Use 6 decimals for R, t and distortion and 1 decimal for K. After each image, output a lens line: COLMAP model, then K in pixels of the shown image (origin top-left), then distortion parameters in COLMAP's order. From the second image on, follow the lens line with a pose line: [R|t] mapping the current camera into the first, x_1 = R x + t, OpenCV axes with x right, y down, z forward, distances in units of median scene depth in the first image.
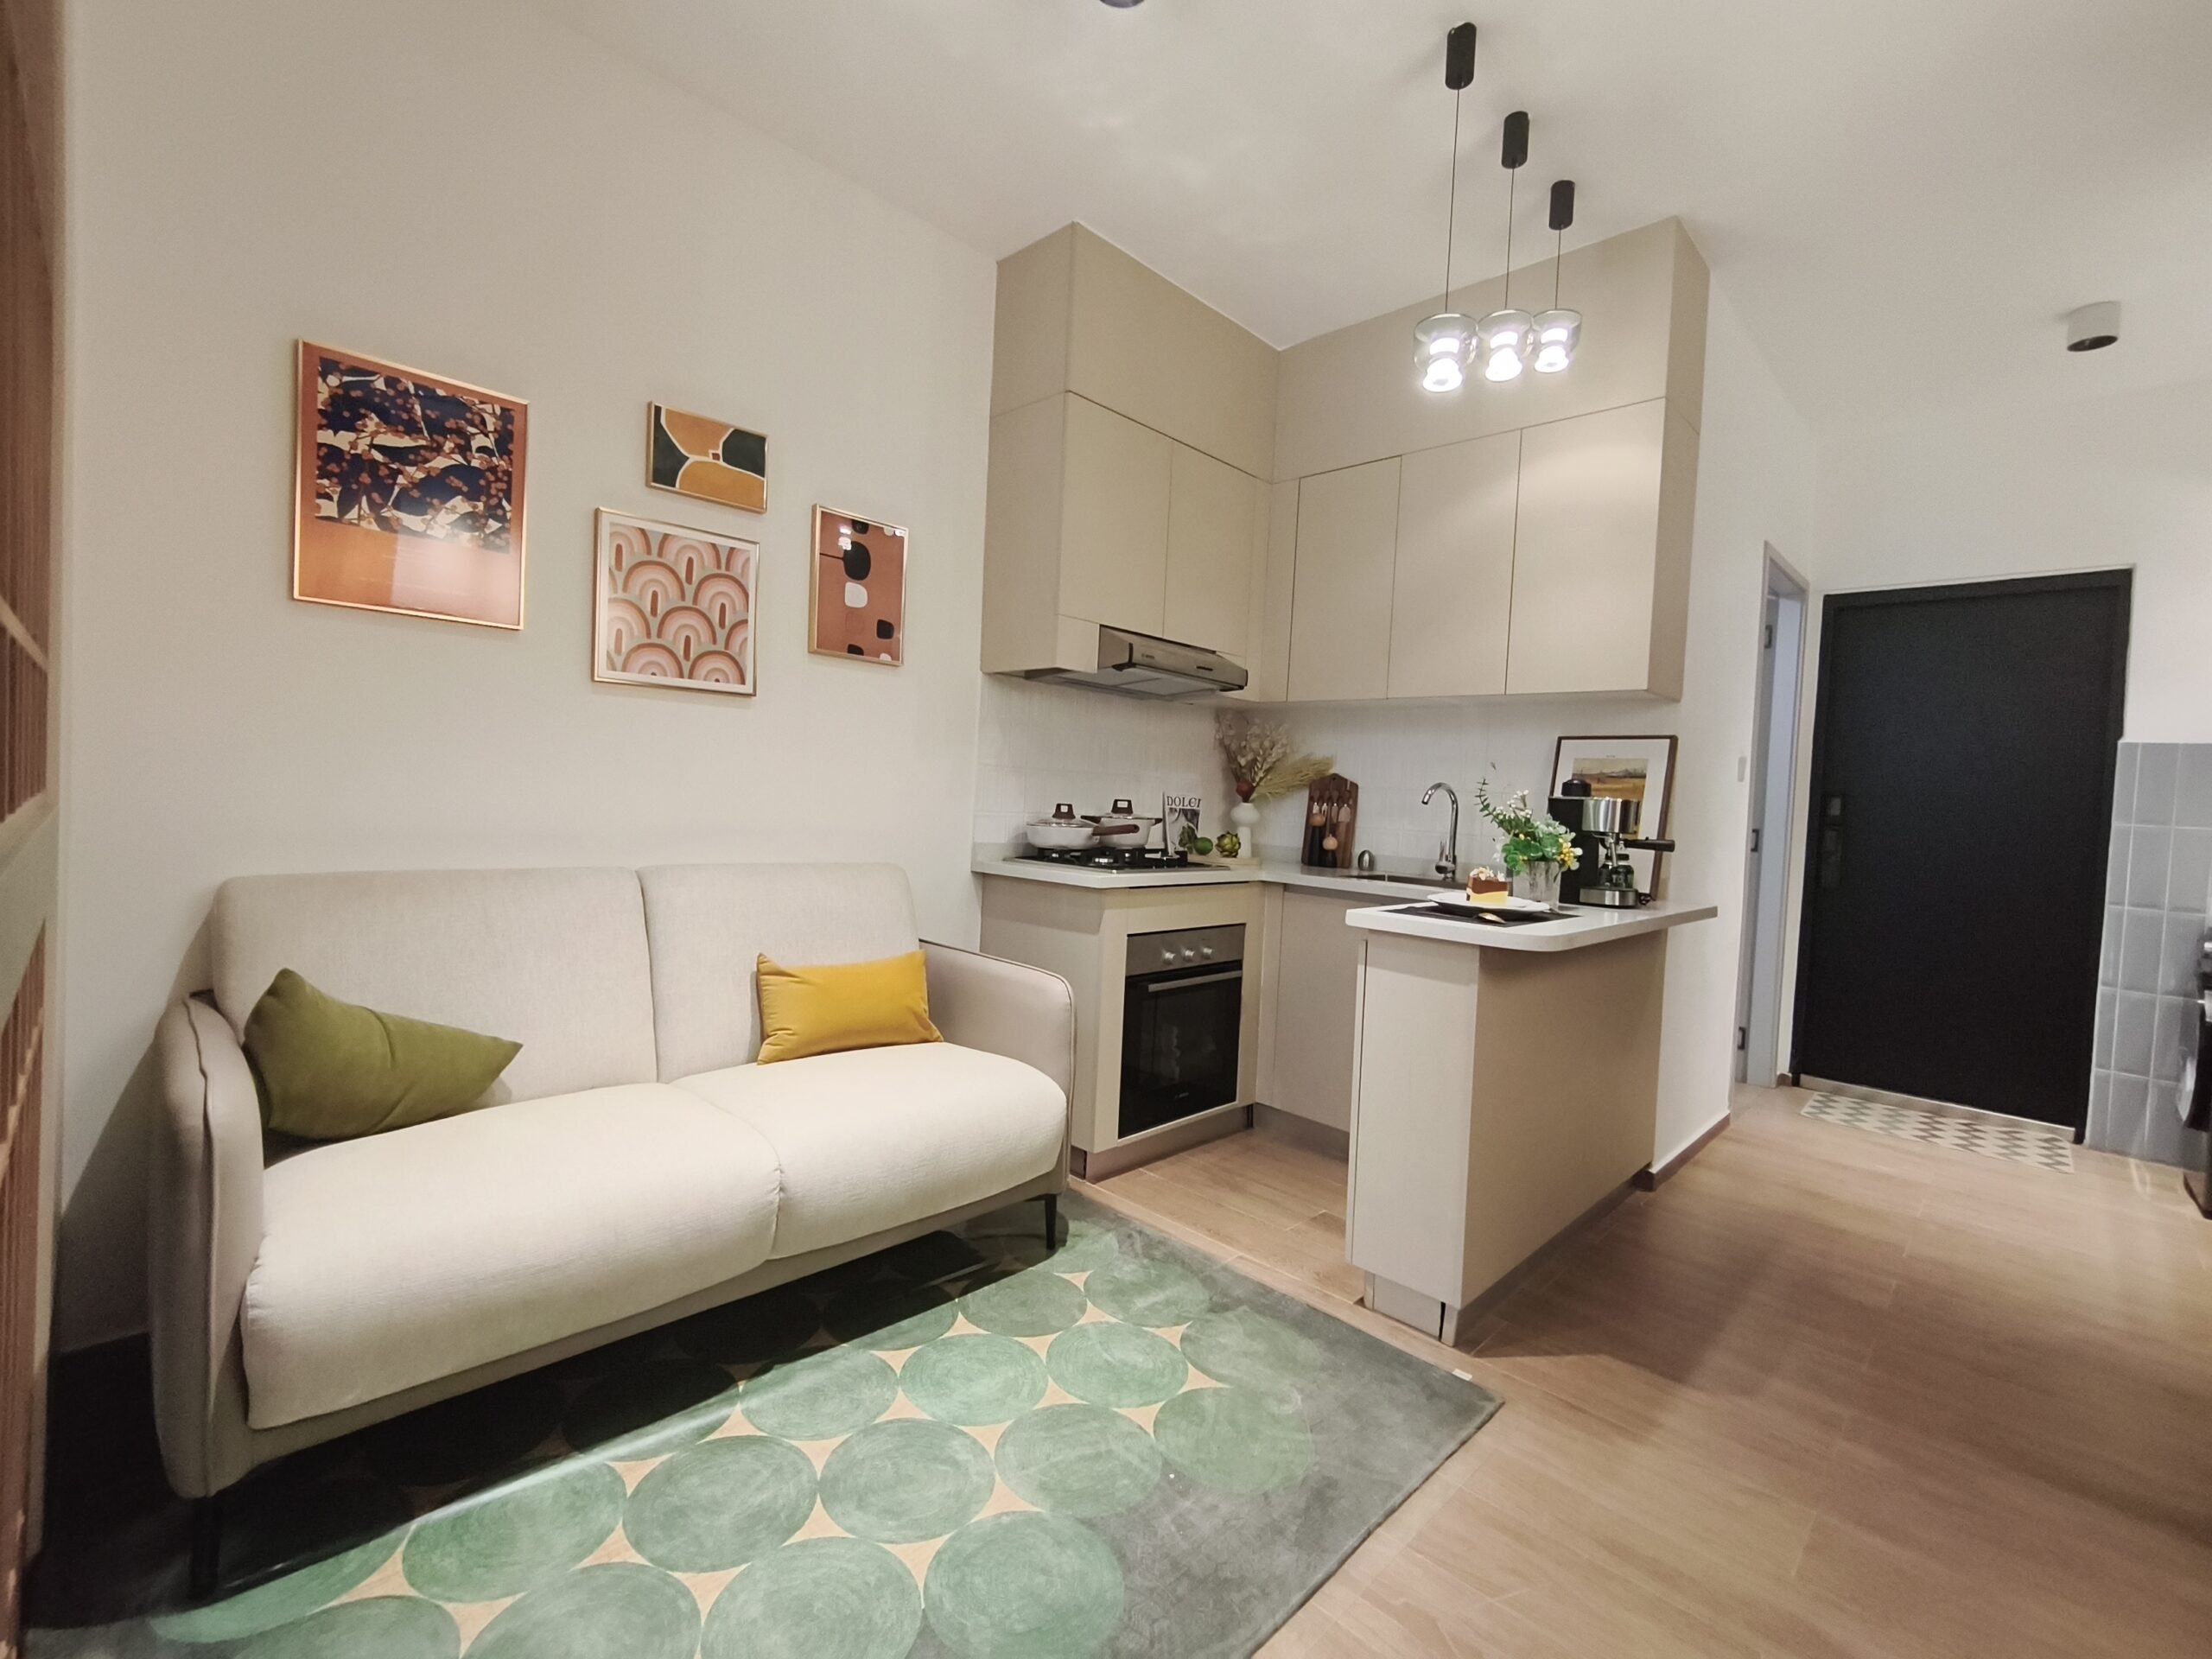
lens RADIAL K [[968.1, 0, 1114.7], [0, 968.1, 824.6], [0, 0, 1]] dist [-0.000420, 0.000156]
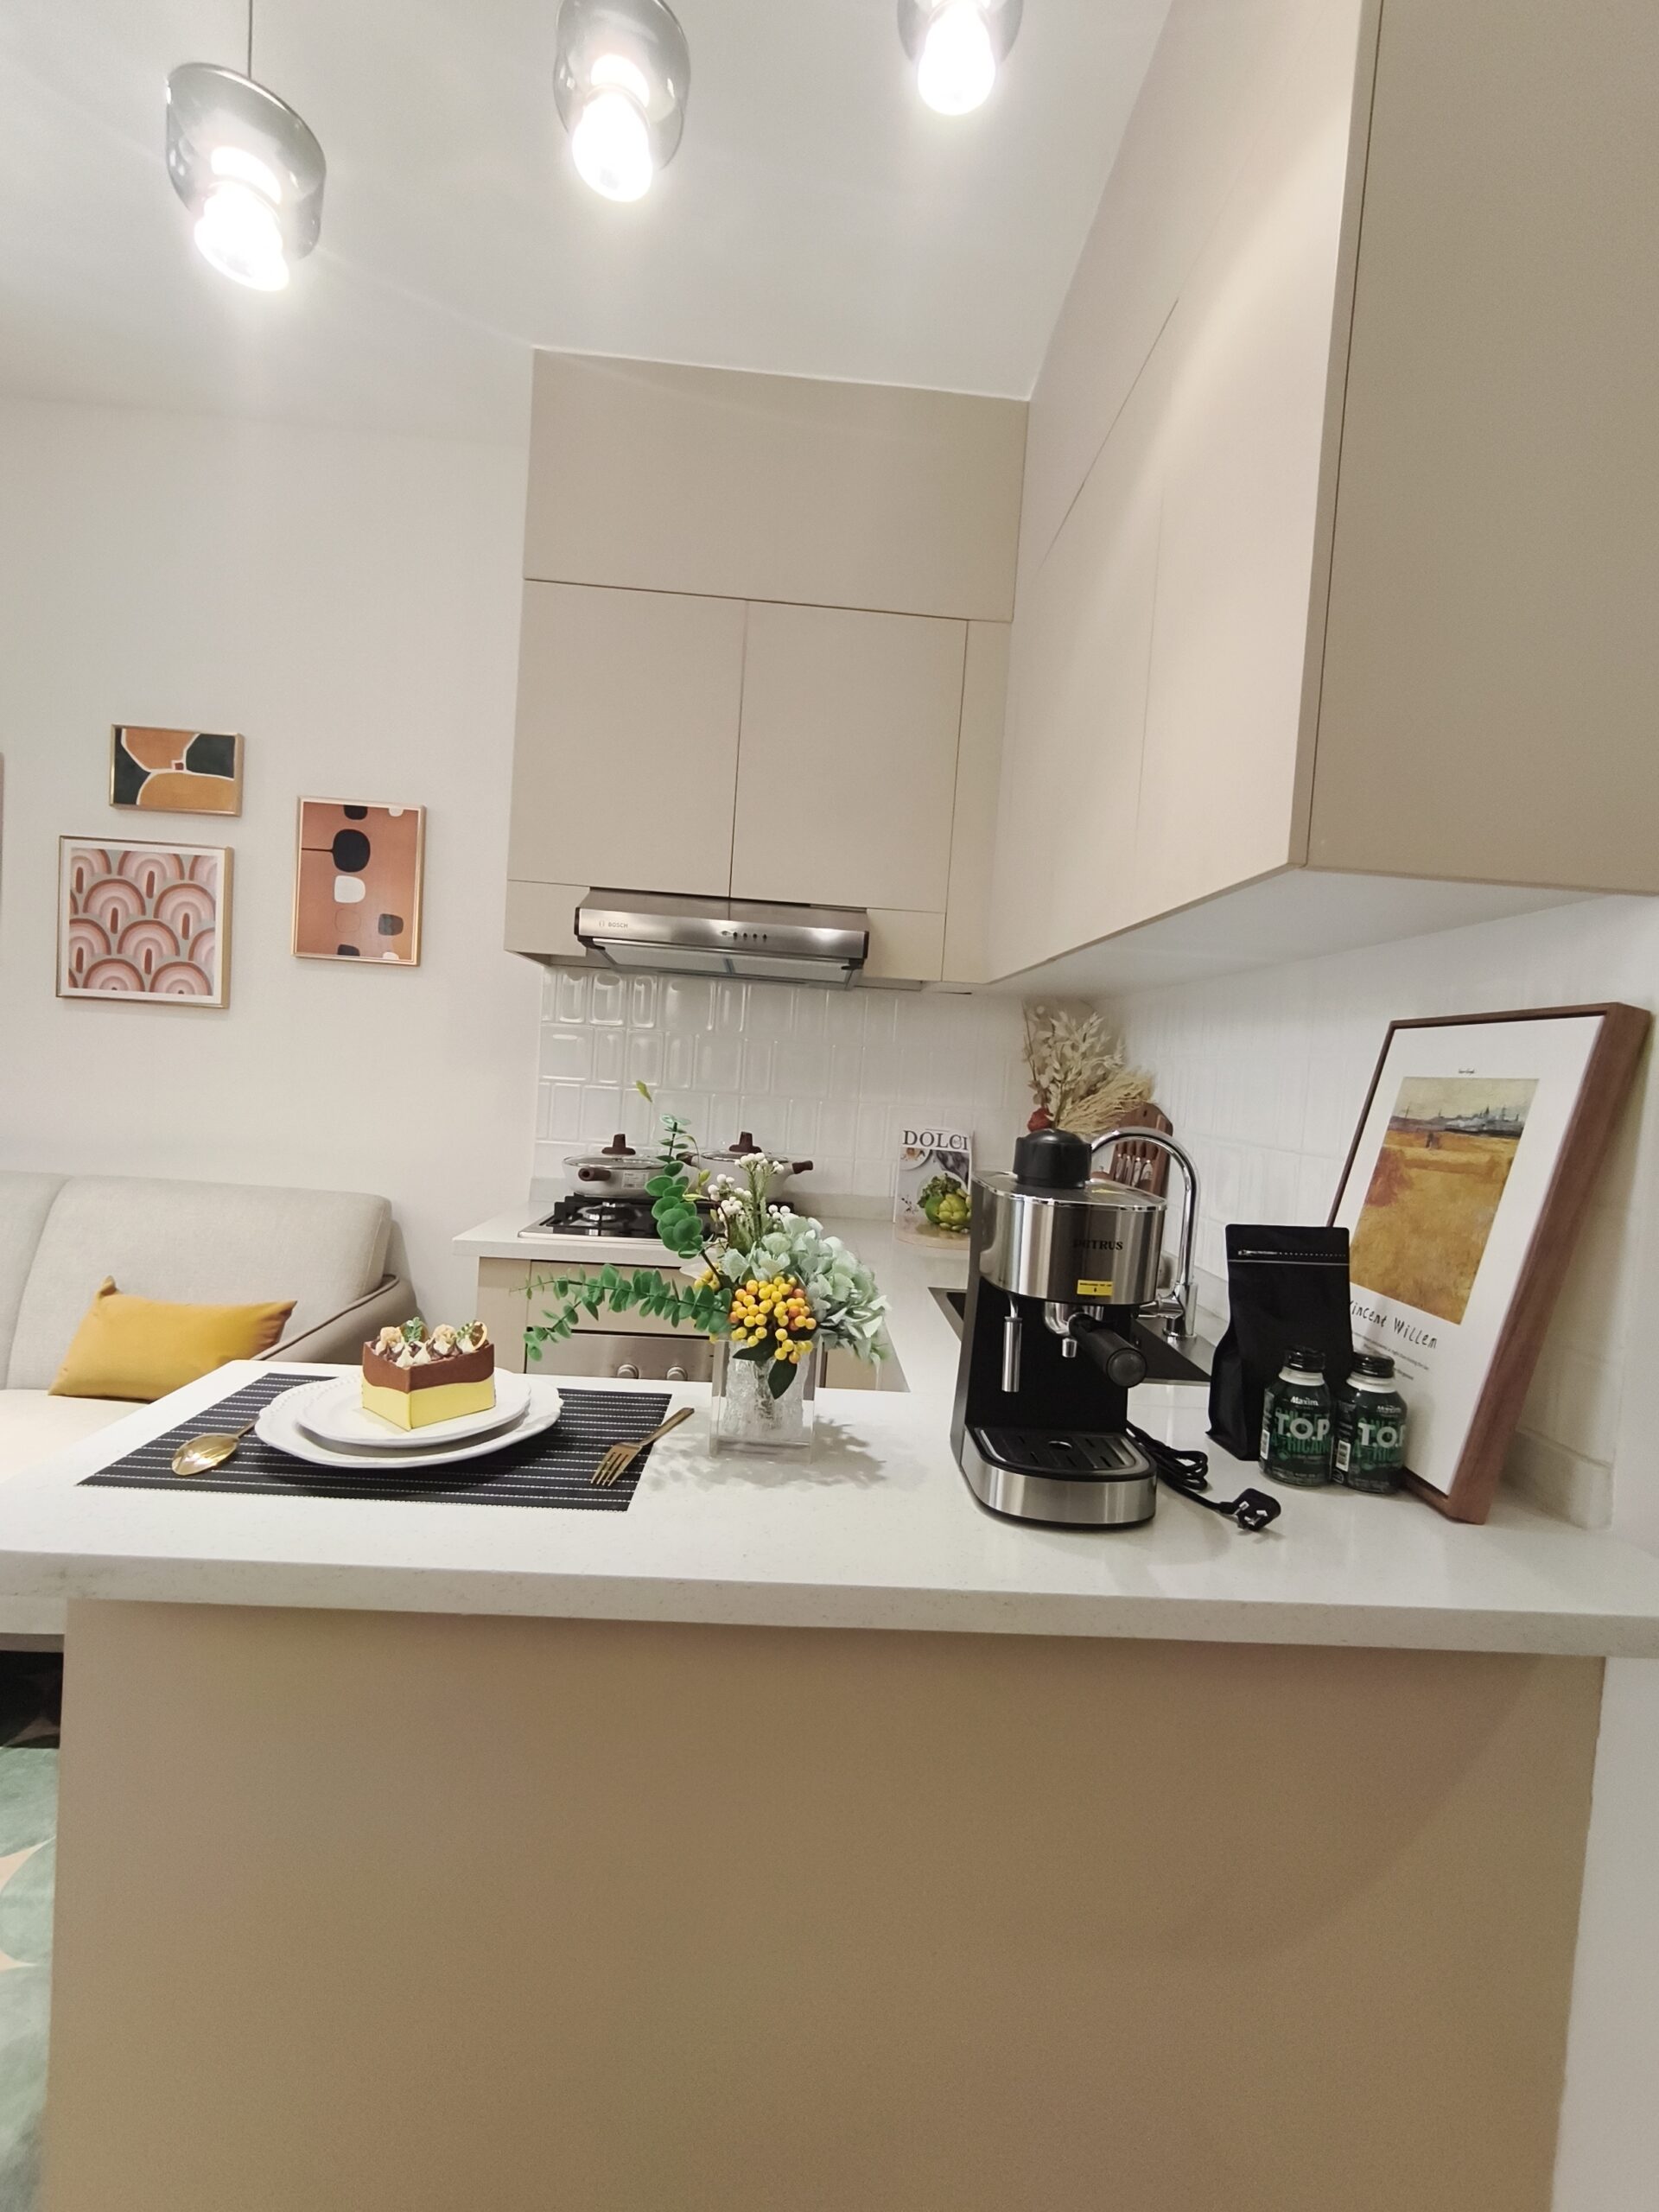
lens RADIAL K [[963.8, 0, 825.1], [0, 963.8, 1109.9], [0, 0, 1]] dist [0.001614, 0.000542]
pose [[0.727726, 0.028833, -0.685262, 0.582283], [-0.052516, 0.998525, -0.013756, -0.039425], [0.683855, 0.045998, 0.728167, 0.579224]]
